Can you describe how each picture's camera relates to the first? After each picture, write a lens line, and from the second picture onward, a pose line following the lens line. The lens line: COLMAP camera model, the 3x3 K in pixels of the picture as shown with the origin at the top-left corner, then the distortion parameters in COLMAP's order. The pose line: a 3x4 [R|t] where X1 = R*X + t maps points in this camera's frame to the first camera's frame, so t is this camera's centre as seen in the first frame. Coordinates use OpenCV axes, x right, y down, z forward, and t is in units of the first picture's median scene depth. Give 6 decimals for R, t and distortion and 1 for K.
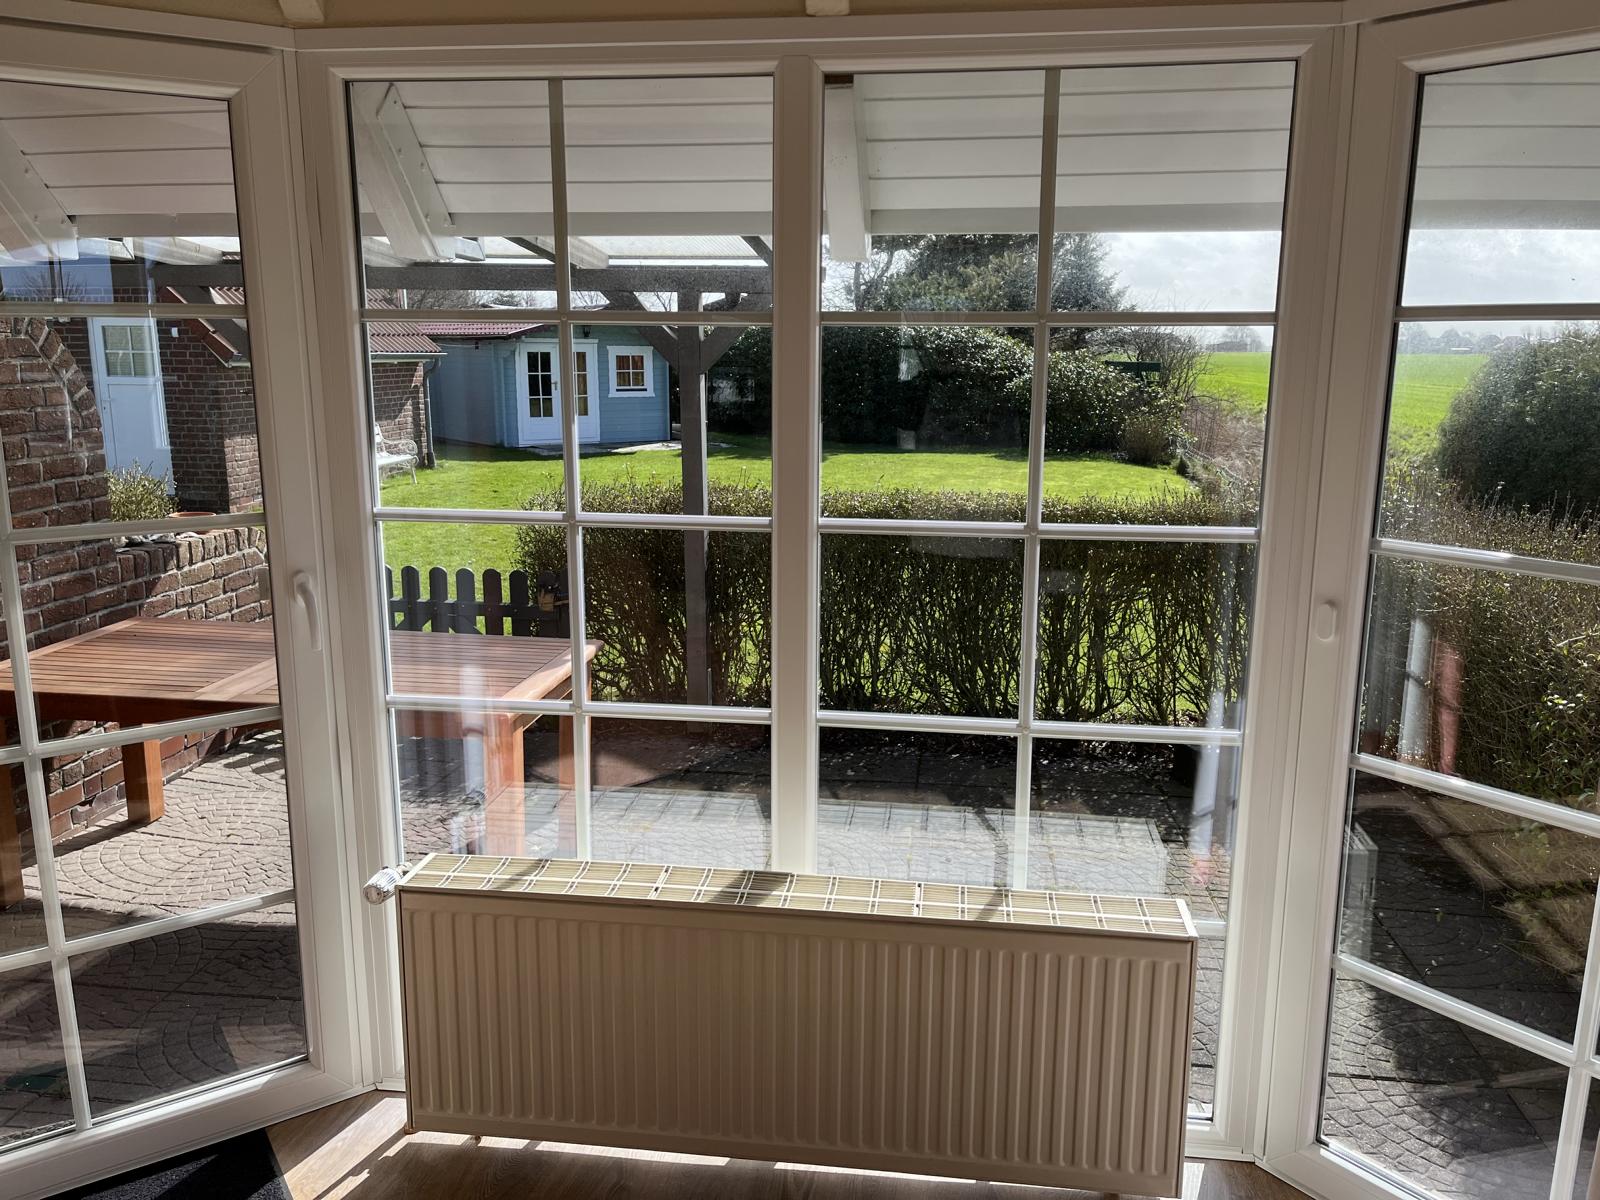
lens RADIAL K [[1209.1, 0, 816.4], [0, 1209.1, 590.5], [0, 0, 1]] dist [0.054101, -0.067774]
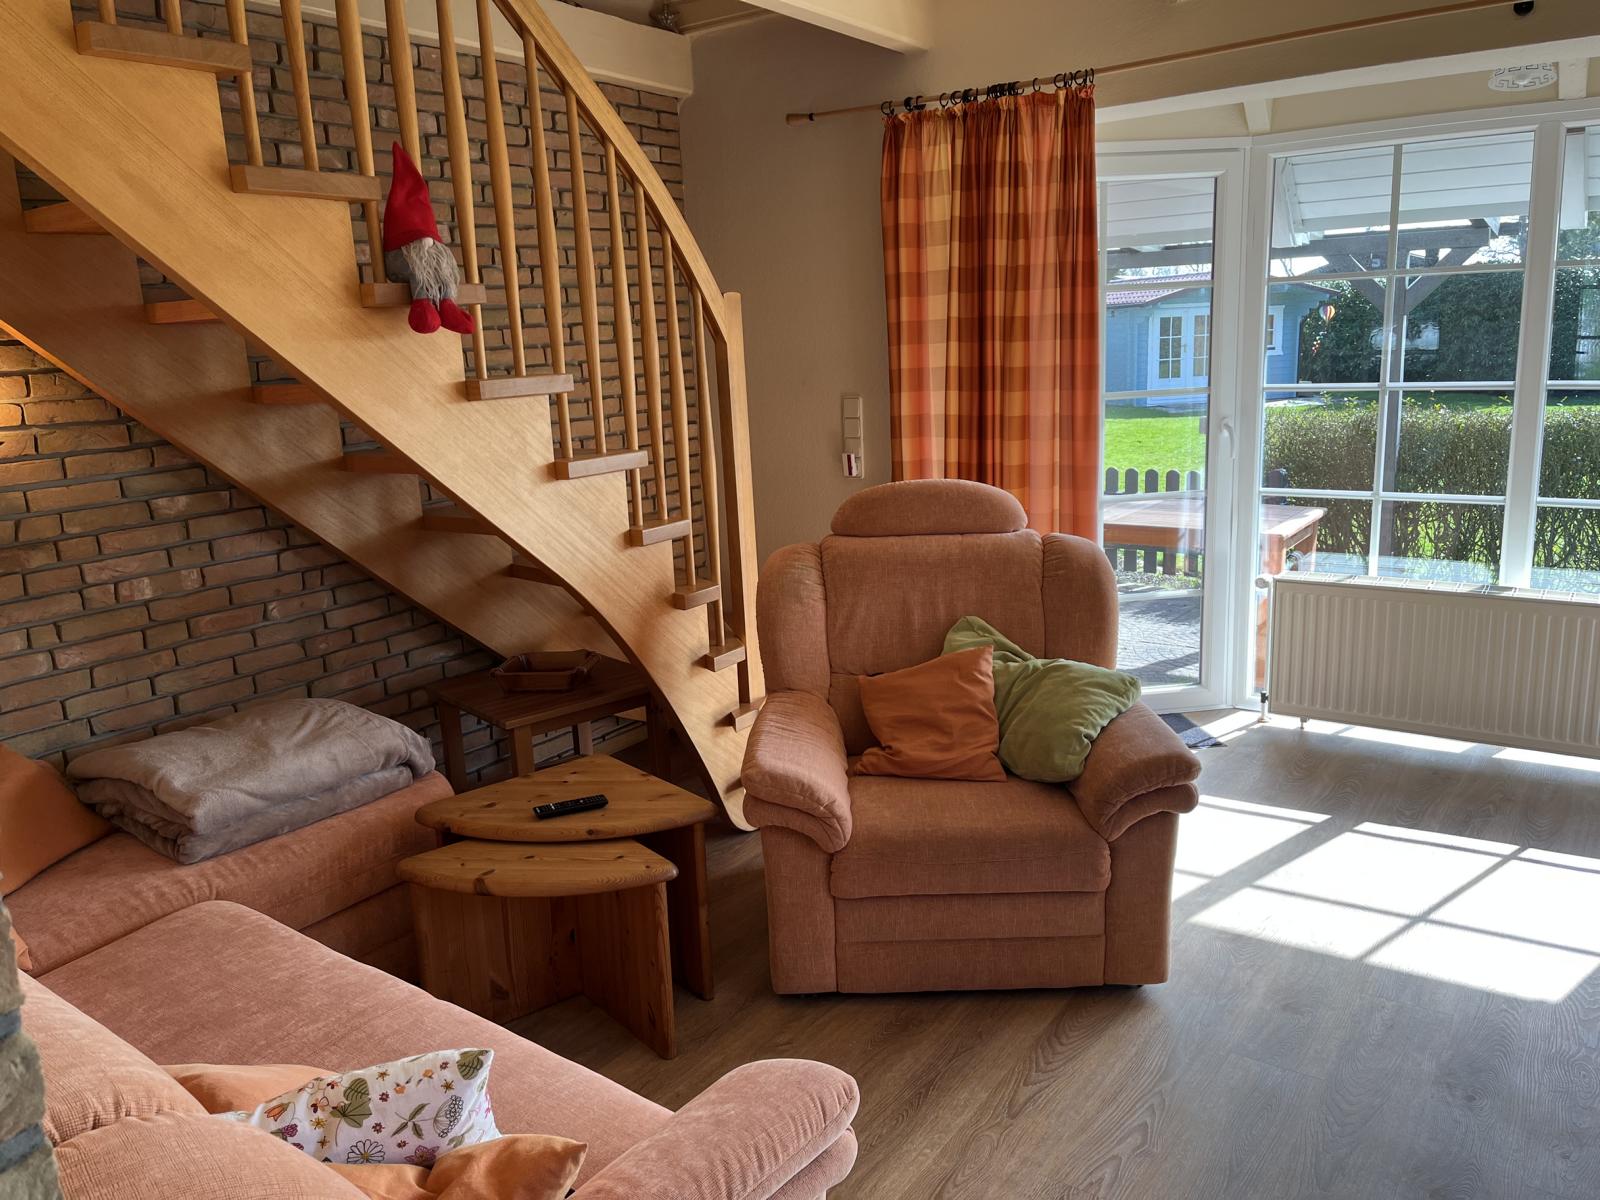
lens RADIAL K [[1209.1, 0, 784.7], [0, 1209.1, 588.9], [0, 0, 1]] dist [0.054101, -0.067774]
pose [[0.881465, 0.056446, -0.468865, -0.117647], [-0.046587, 0.998382, 0.032610, 0.218160], [0.469947, -0.006902, 0.882668, -0.998334]]
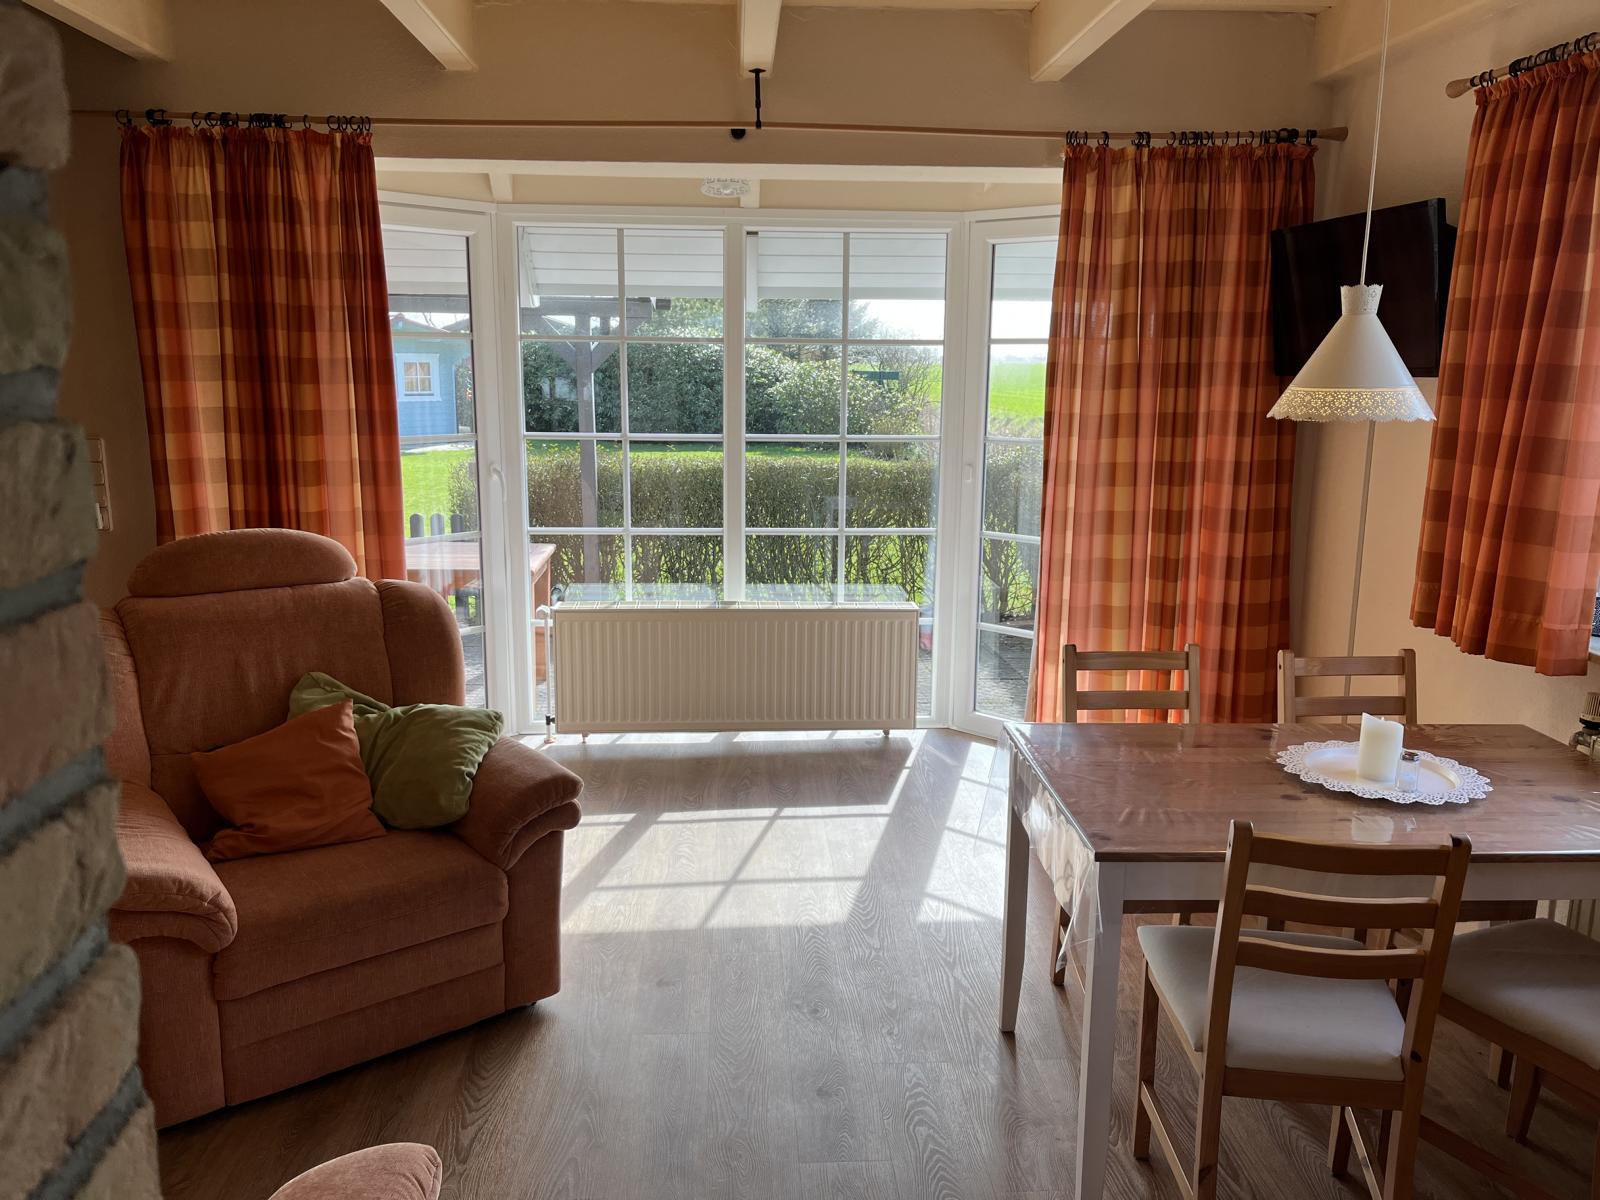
lens RADIAL K [[1209.1, 0, 795.5], [0, 1209.1, 600.3], [0, 0, 1]] dist [0.054101, -0.067774]
pose [[0.982563, -0.032851, 0.183007, -0.296465], [0.032894, 0.999455, 0.002804, 0.220072], [-0.182999, 0.003265, 0.983108, -1.065561]]
